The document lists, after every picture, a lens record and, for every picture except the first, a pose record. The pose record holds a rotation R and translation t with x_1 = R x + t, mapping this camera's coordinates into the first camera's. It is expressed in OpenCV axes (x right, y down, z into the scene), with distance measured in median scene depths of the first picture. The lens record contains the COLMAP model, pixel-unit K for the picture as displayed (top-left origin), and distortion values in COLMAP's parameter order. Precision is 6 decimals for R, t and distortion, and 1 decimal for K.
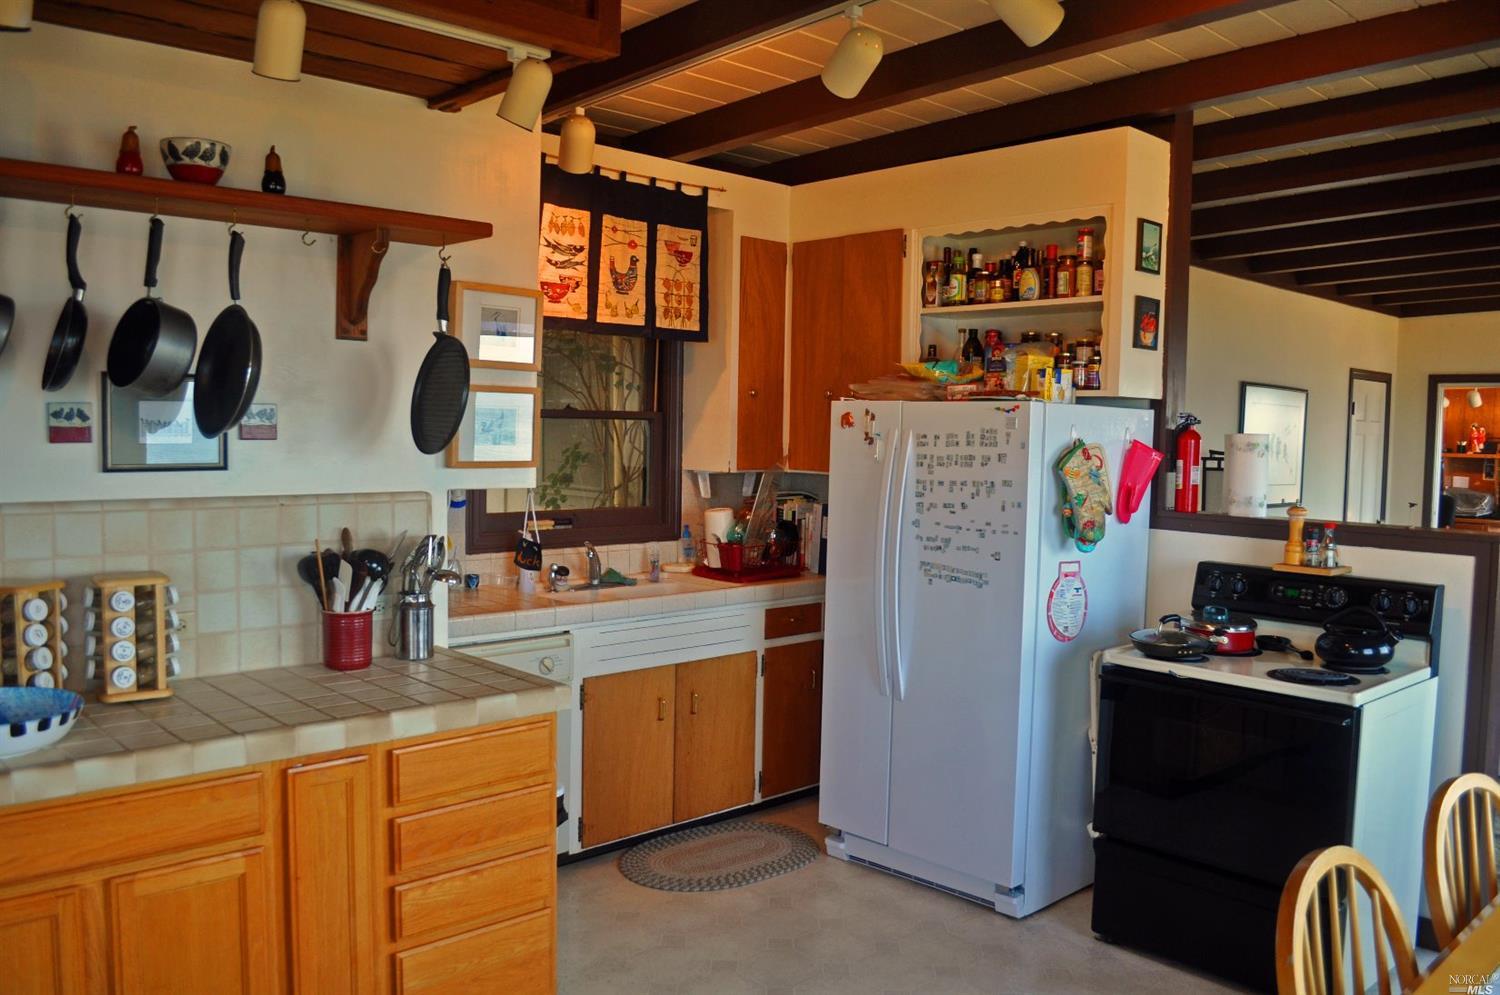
lens RADIAL K [[1189.1, 0, 744.0], [0, 1189.1, 493.1], [0, 0, 1]] dist [-0.073532, 0.004584]
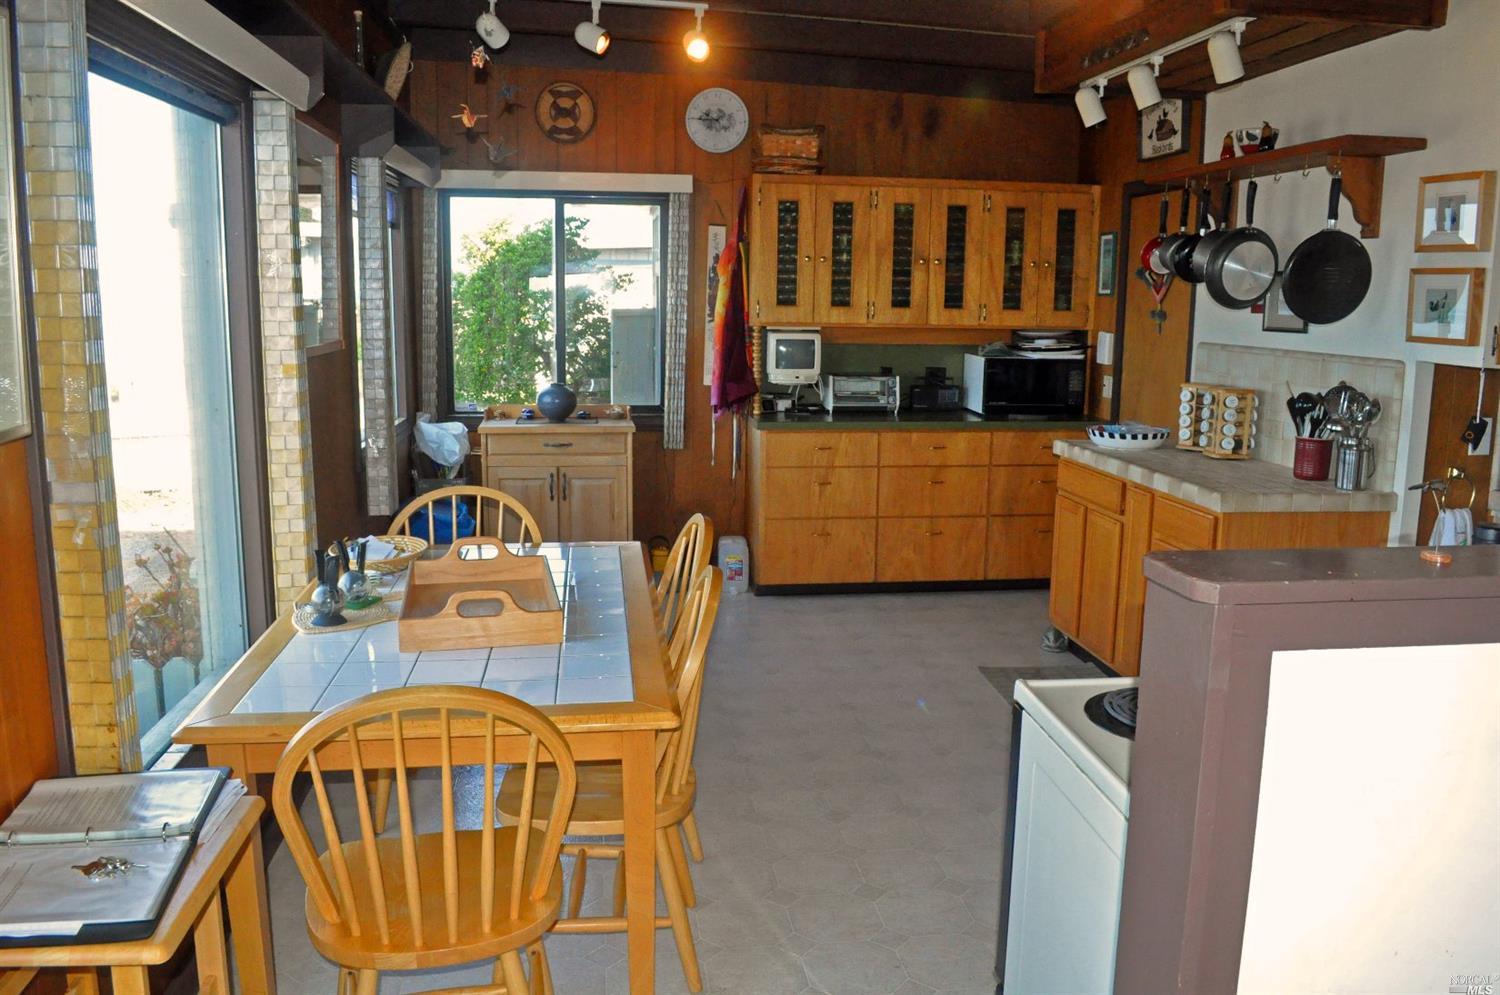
lens RADIAL K [[1189.1, 0, 748.4], [0, 1189.1, 487.0], [0, 0, 1]] dist [-0.073532, 0.004584]
pose [[-0.584166, 0.104757, -0.804846, 1.863696], [-0.071837, 0.981070, 0.179834, -0.068608], [0.808449, 0.162871, -0.565582, 2.000213]]
